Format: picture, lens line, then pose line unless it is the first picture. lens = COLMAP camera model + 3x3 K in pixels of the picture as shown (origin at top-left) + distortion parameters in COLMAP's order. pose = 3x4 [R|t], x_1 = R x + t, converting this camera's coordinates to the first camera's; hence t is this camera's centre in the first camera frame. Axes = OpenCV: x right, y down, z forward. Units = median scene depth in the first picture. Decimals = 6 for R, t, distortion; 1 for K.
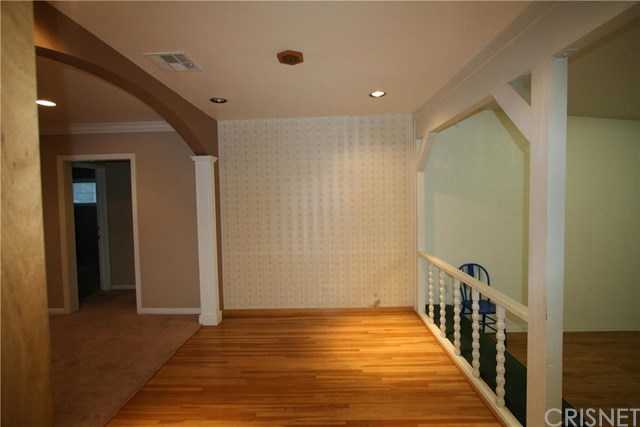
lens RADIAL K [[295.7, 0, 318.4], [0, 295.7, 210.4], [0, 0, 1]] dist [-0.025245, 0.007170]
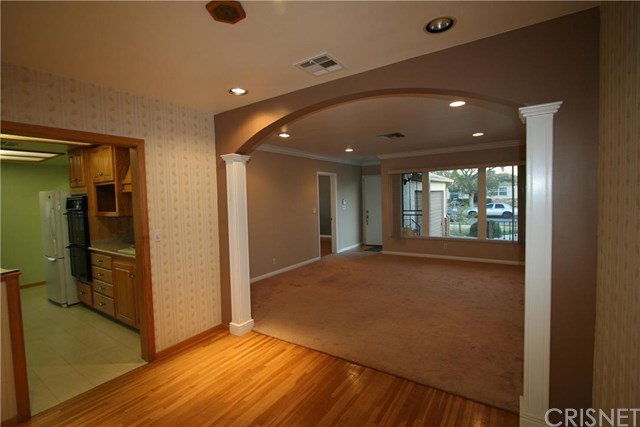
lens RADIAL K [[295.7, 0, 318.4], [0, 295.7, 210.4], [0, 0, 1]] dist [-0.025245, 0.007170]
pose [[-0.538649, 0.071033, -0.839531, 0.249852], [0.004248, 0.996656, 0.081601, -0.048627], [0.842520, 0.040388, -0.537149, 0.930069]]
